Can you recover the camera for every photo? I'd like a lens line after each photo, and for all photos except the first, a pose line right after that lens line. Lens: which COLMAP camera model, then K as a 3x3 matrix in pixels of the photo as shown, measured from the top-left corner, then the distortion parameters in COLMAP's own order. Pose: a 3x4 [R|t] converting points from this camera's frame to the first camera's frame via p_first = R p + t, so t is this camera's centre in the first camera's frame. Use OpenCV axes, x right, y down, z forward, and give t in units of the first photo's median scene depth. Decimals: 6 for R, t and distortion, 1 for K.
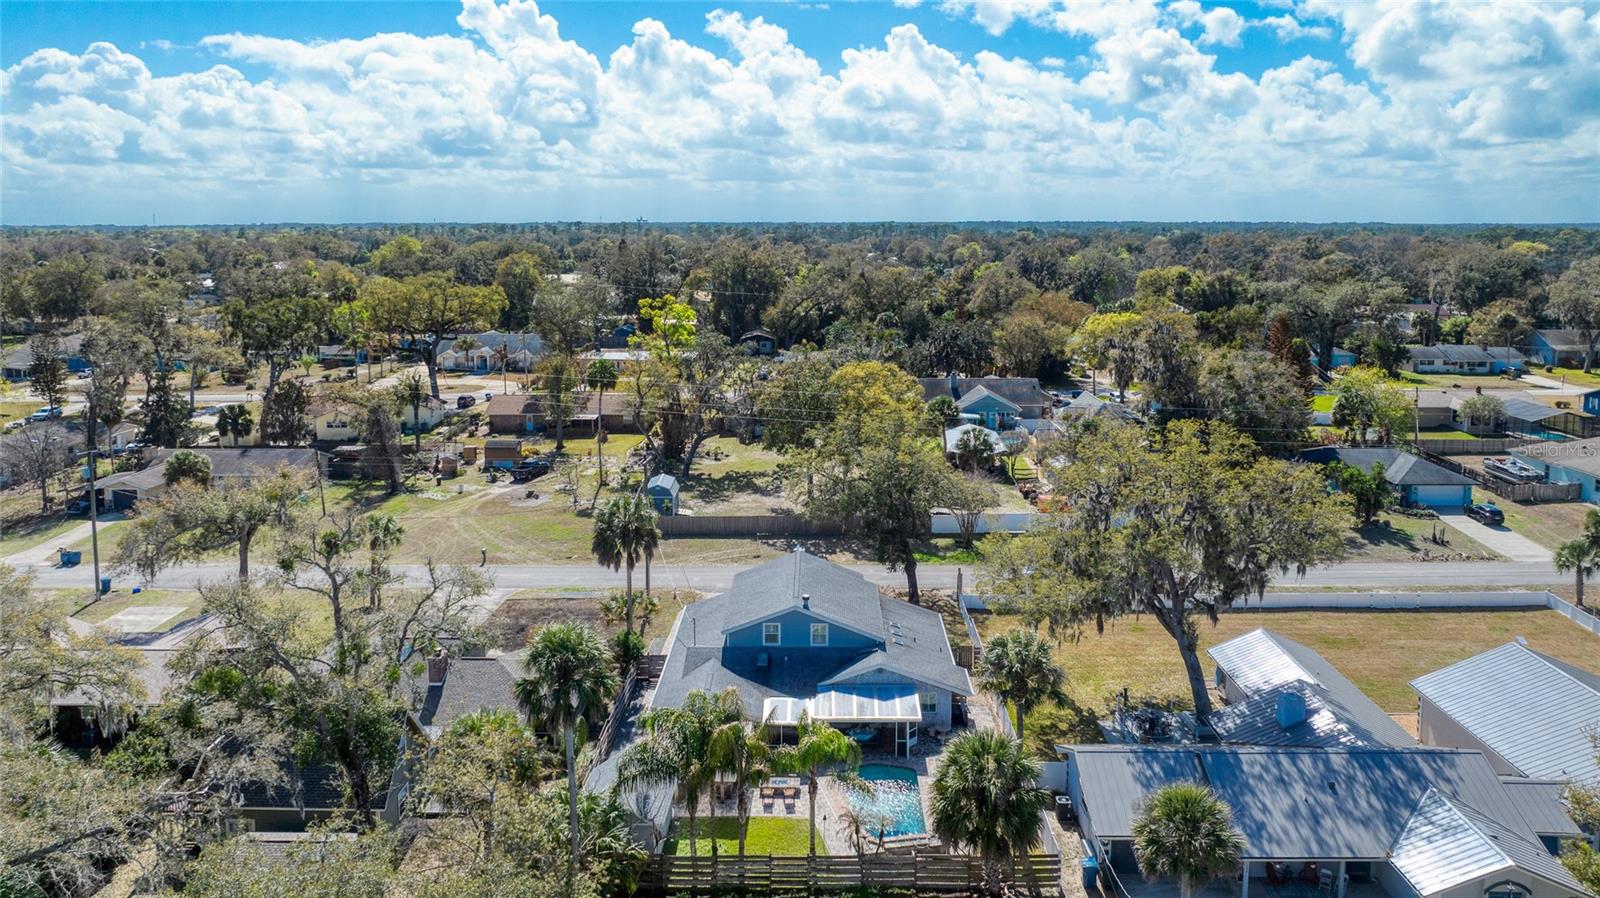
lens RADIAL K [[1074.1, 0, 800.0], [0, 1074.1, 449.0], [0, 0, 1]] dist [-0.000931, -0.001814]
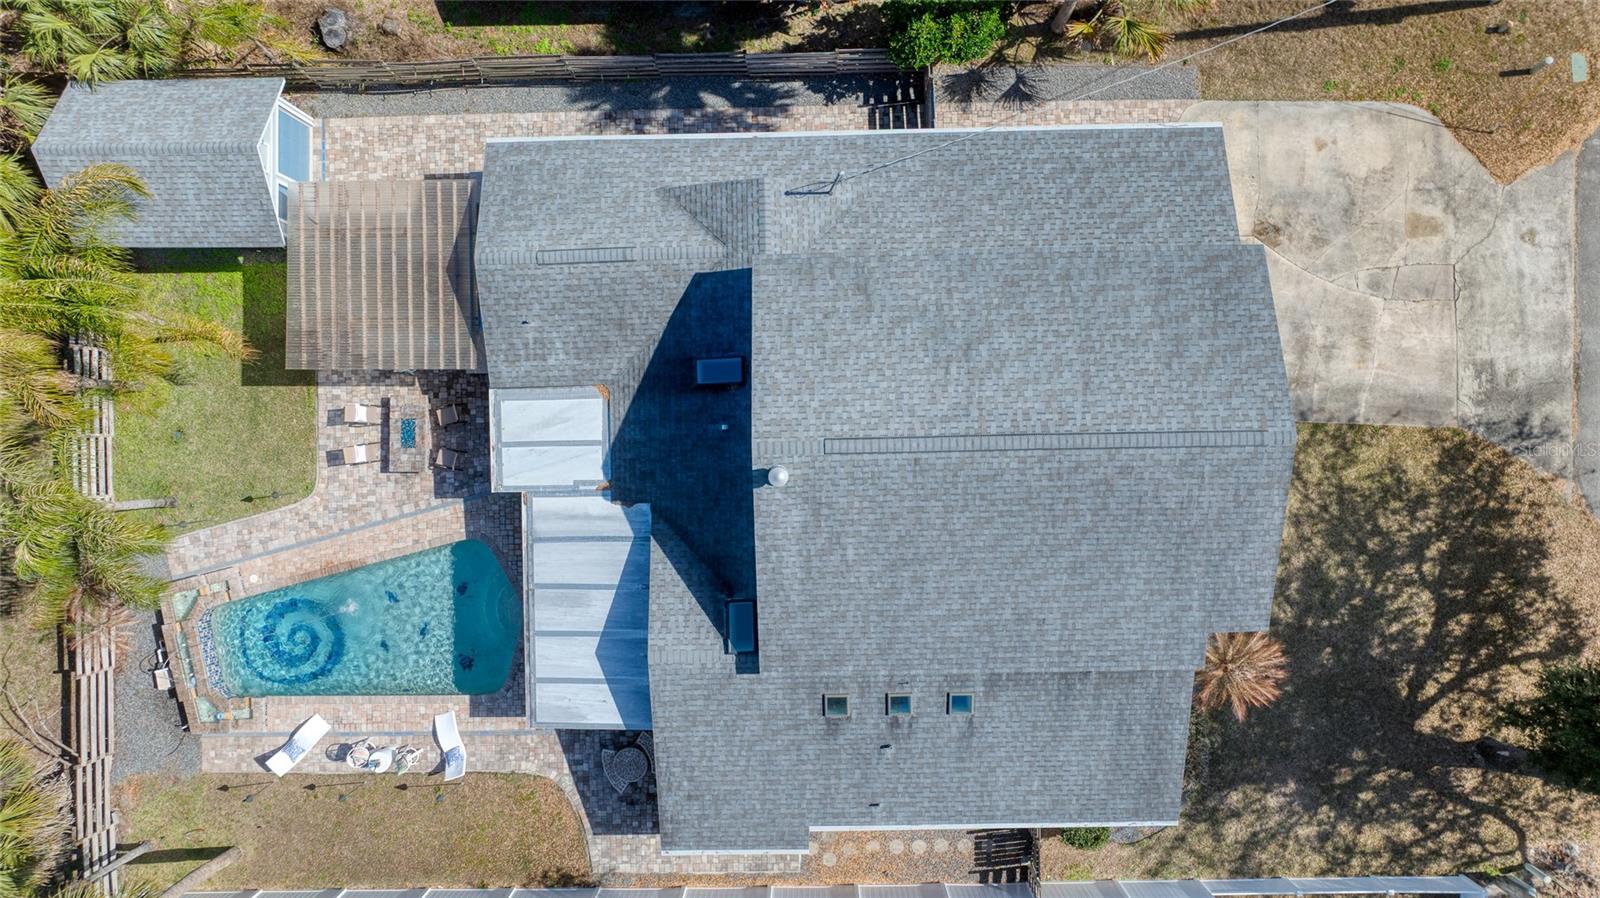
lens RADIAL K [[1074.1, 0, 800.0], [0, 1074.1, 449.0], [0, 0, 1]] dist [-0.000931, -0.001814]
pose [[0.040119, 0.999186, -0.004144, -0.001484], [-0.187656, 0.011608, 0.982166, -0.191833], [0.981415, -0.038626, 0.187969, 0.853818]]
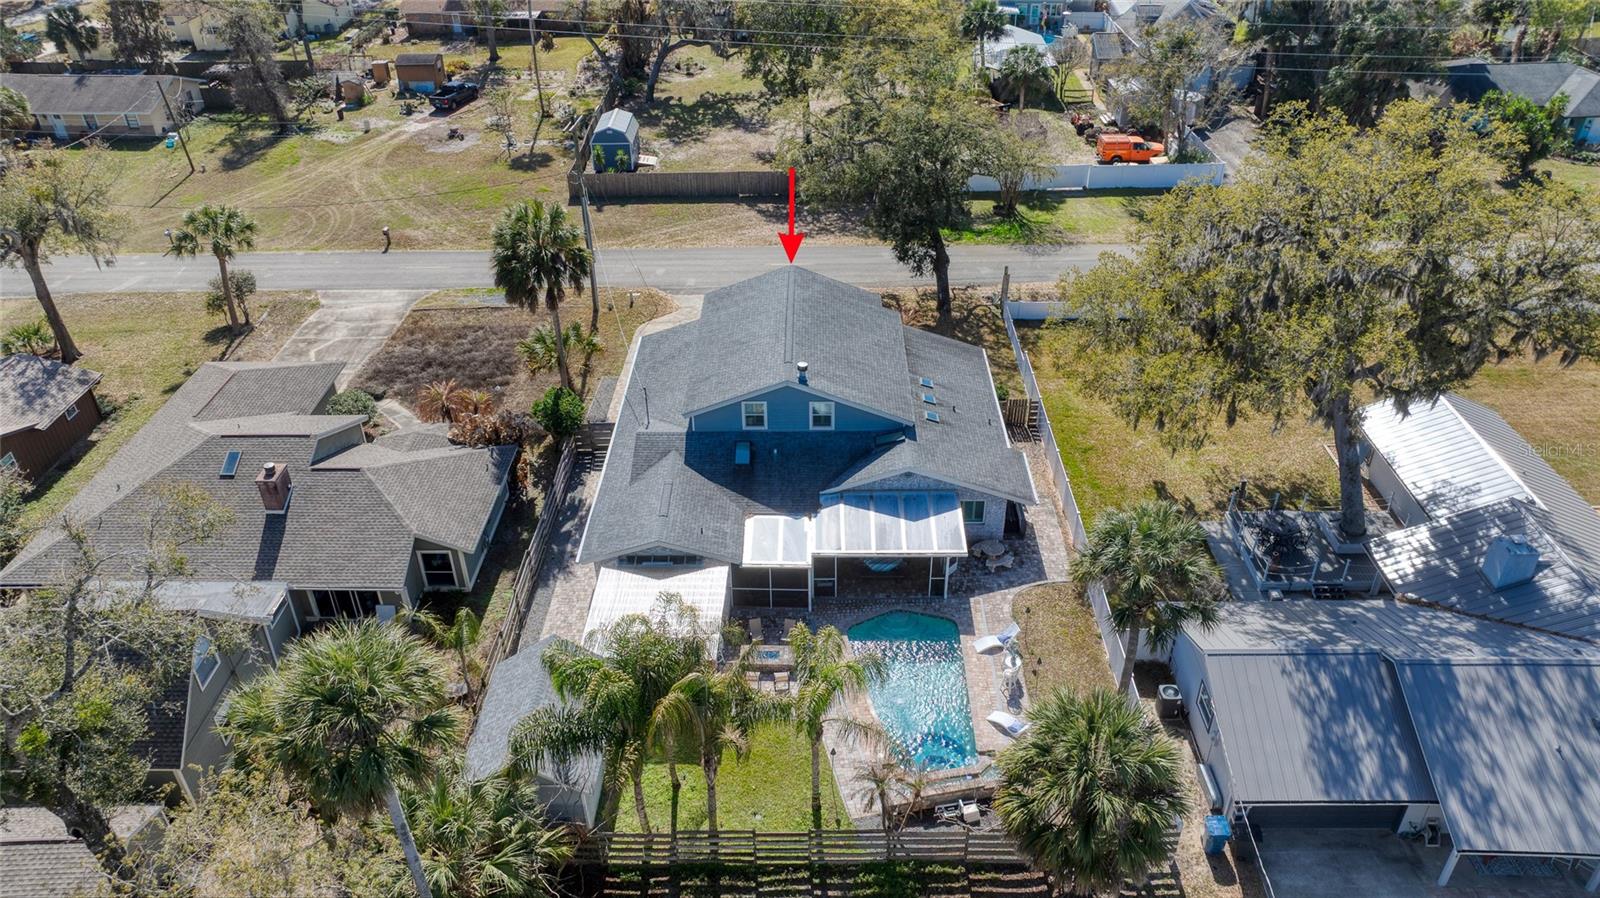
lens RADIAL K [[1063.6, 0, 800.0], [0, 1063.6, 449.0], [0, 0, 1]] dist [-0.044421, 0.055039]
pose [[0.999929, -0.011872, 0.000590, 0.002609], [0.010727, 0.922699, 0.385371, -0.068600], [-0.005120, -0.385338, 0.922761, 0.316475]]
